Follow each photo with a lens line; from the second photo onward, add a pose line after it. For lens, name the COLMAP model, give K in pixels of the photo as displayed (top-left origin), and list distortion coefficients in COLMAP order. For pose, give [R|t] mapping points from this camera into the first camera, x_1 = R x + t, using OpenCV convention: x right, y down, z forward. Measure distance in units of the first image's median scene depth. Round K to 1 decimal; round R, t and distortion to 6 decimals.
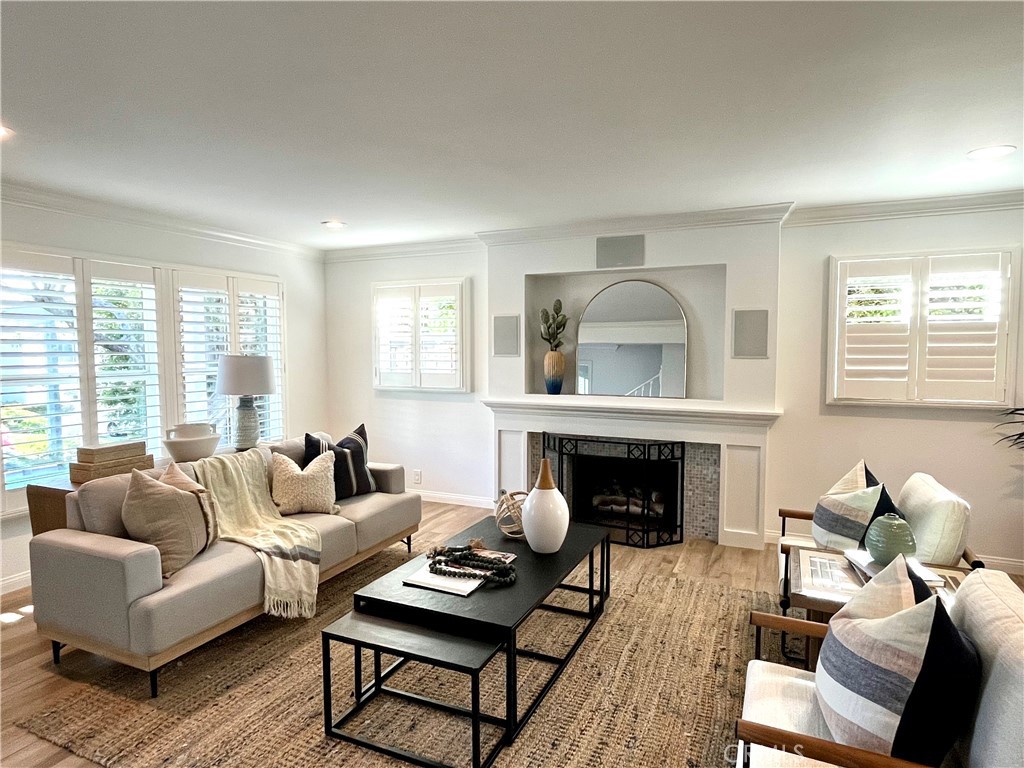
lens RADIAL K [[600.6, 0, 512.0], [0, 600.6, 384.0], [0, 0, 1]] dist [-0.002613, -0.000012]
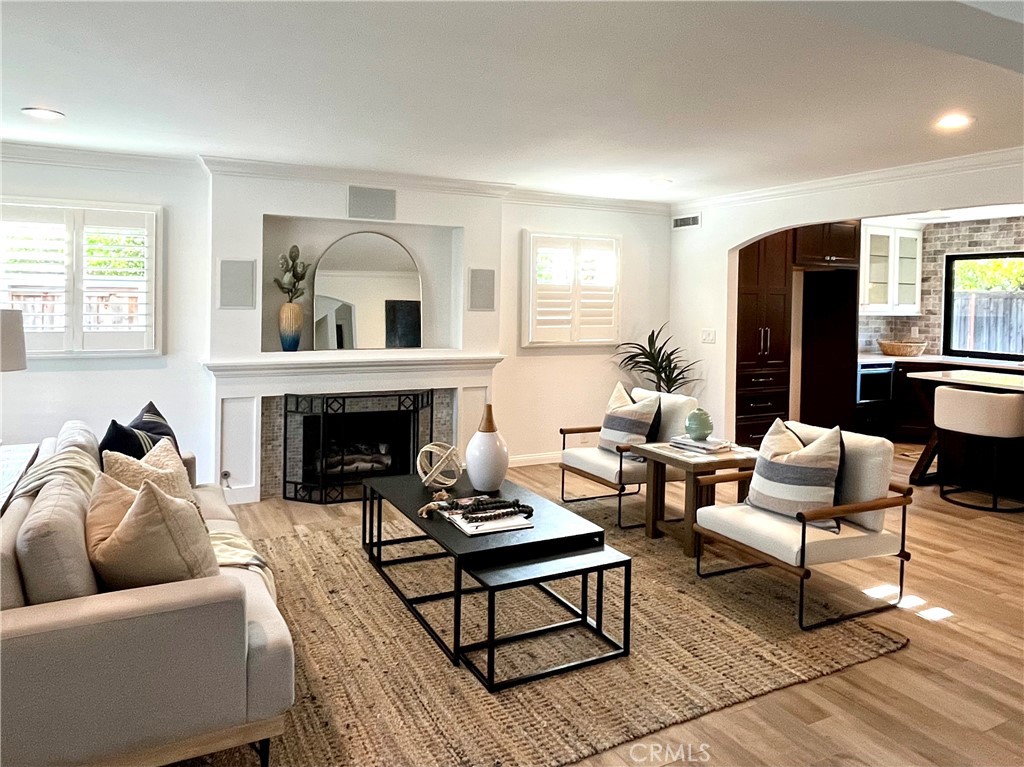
lens RADIAL K [[693.7, 0, 508.4], [0, 693.7, 308.5], [0, 0, 1]] dist [-0.000589, 0.002200]
pose [[0.626318, -0.000047, 0.779568, -0.565498], [0.032794, 0.999116, -0.026287, -0.009186], [-0.778878, 0.042029, 0.625766, 0.111080]]
